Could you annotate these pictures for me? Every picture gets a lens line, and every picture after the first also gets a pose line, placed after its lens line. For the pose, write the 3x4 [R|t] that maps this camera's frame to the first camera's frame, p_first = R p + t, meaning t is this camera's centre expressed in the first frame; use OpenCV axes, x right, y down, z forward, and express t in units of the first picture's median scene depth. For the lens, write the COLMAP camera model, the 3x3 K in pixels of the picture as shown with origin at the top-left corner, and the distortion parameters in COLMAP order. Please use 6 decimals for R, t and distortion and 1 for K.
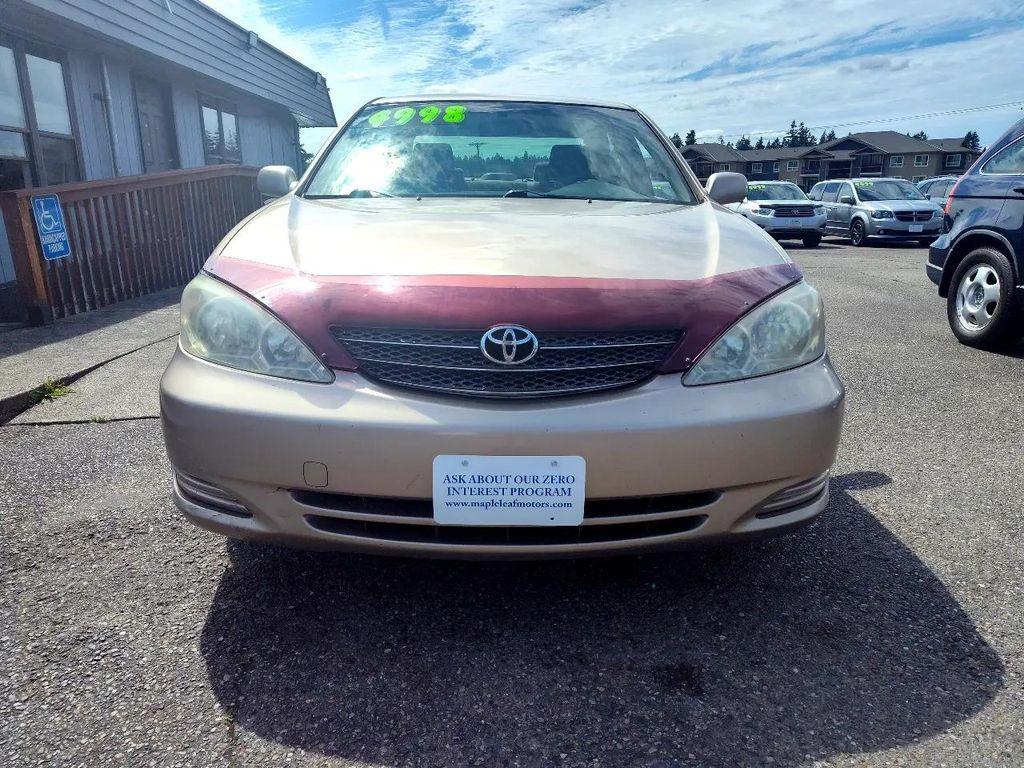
lens RADIAL K [[691.3, 0, 512.9], [0, 691.3, 396.0], [0, 0, 1]] dist [0.021222, -0.020343]
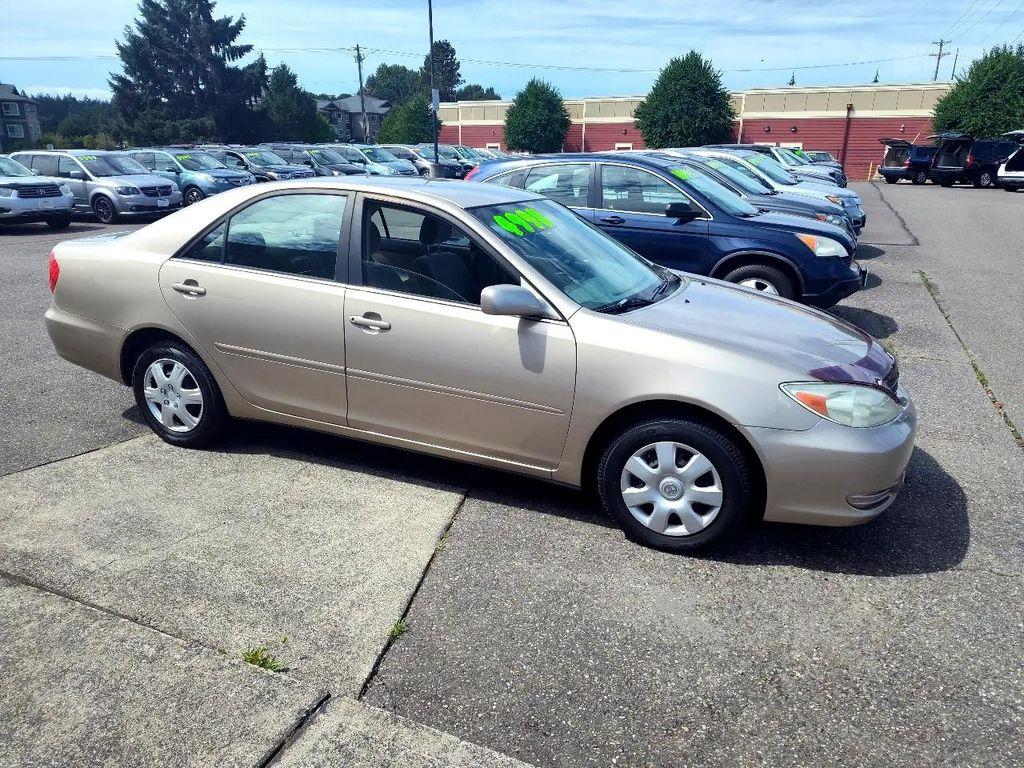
lens RADIAL K [[691.3, 0, 512.9], [0, 691.3, 396.0], [0, 0, 1]] dist [0.021222, -0.020343]
pose [[0.405126, -0.298549, 0.864142, -1.852602], [0.239446, 0.946837, 0.214862, -0.578913], [-0.882348, 0.119869, 0.455075, 0.801328]]
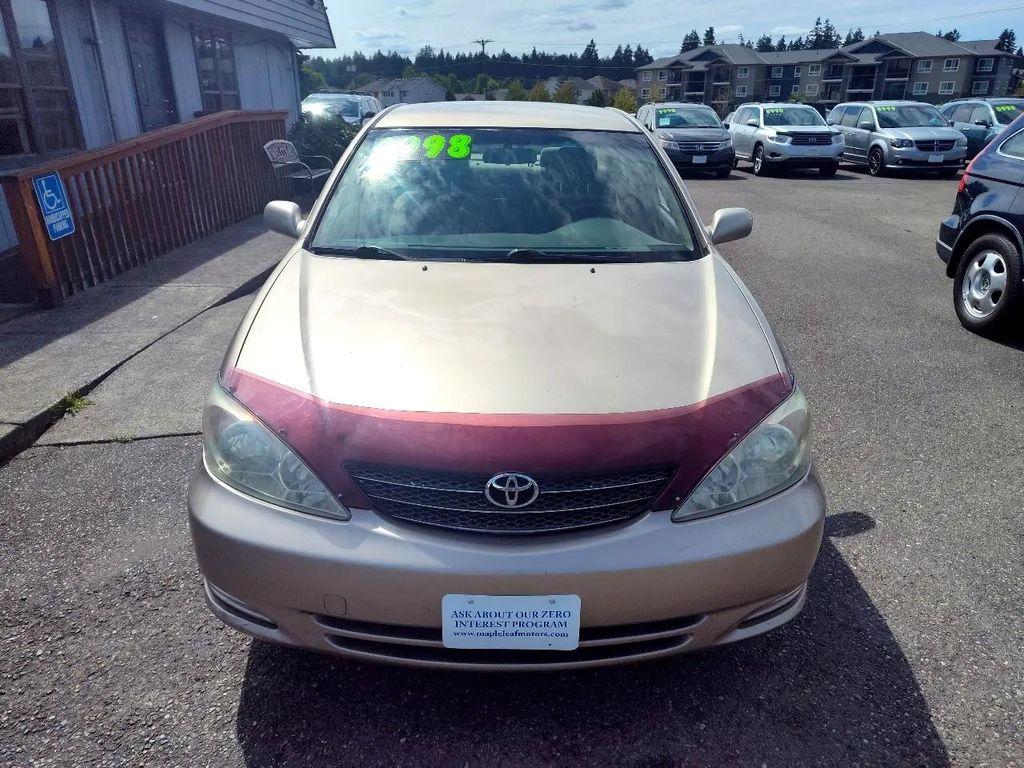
lens RADIAL K [[691.3, 0, 512.9], [0, 691.3, 396.0], [0, 0, 1]] dist [0.021222, -0.020343]
pose [[0.999958, 0.004528, -0.008009, 0.003326], [-0.003525, 0.992629, 0.121145, -0.258912], [0.008498, -0.121111, 0.992603, -0.039352]]
